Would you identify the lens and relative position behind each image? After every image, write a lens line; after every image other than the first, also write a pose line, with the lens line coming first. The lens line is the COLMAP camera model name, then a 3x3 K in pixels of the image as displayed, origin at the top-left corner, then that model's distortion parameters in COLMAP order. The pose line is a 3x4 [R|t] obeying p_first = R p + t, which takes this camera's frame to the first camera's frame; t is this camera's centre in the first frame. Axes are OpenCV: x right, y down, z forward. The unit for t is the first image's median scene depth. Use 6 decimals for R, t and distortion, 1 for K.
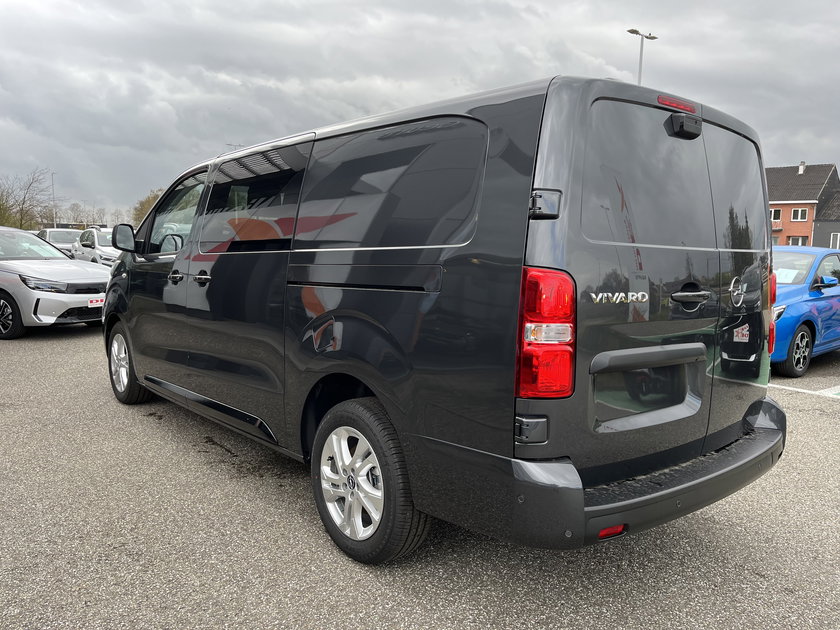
lens RADIAL K [[633.8, 0, 420.0], [0, 633.8, 315.0], [0, 0, 1]] dist [0.082953, -0.129025]
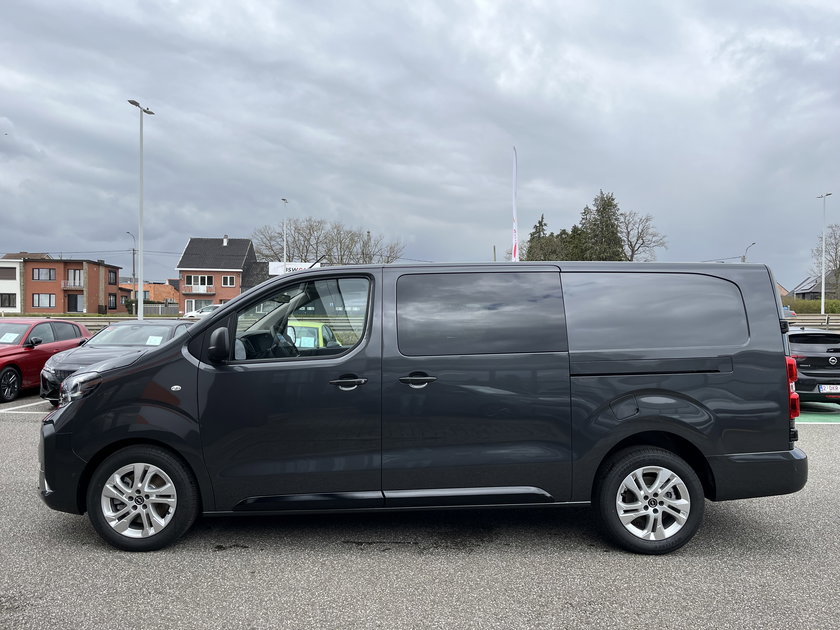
lens RADIAL K [[633.8, 0, 420.0], [0, 633.8, 315.0], [0, 0, 1]] dist [0.082953, -0.129025]
pose [[0.640776, -0.017314, 0.767532, -0.861741], [0.089206, 0.994653, -0.052036, -0.079960], [-0.762527, 0.101811, 0.638895, 0.217070]]
